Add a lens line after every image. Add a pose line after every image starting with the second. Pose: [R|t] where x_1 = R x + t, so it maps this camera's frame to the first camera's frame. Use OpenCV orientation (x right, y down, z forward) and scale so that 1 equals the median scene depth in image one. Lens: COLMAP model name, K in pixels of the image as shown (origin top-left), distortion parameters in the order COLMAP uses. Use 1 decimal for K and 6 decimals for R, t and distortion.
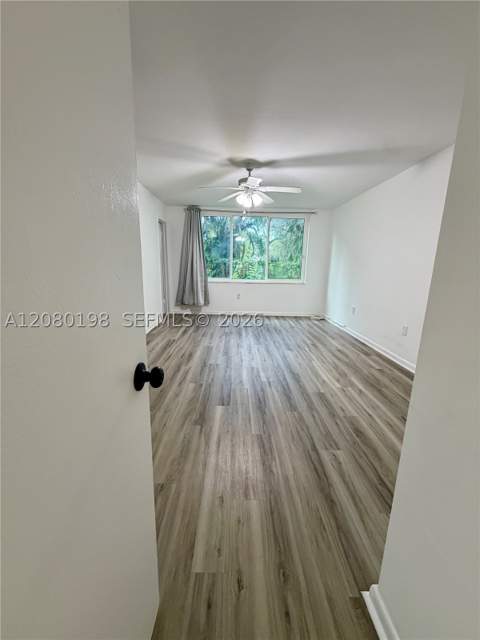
lens RADIAL K [[254.1, 0, 240.0], [0, 254.1, 318.2], [0, 0, 1]] dist [-0.002101, -0.000344]
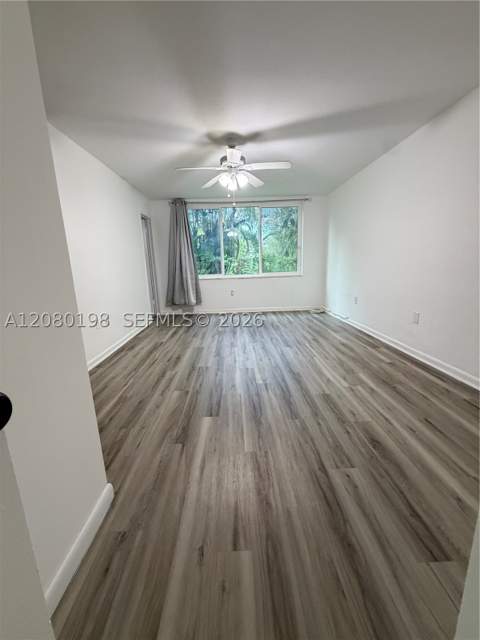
lens RADIAL K [[254.1, 0, 240.0], [0, 254.1, 318.2], [0, 0, 1]] dist [-0.002101, -0.000344]
pose [[0.998545, -0.053889, 0.001728, 0.036209], [0.053887, 0.998547, 0.000702, 0.018672], [-0.001763, -0.000608, 0.999998, 0.126324]]
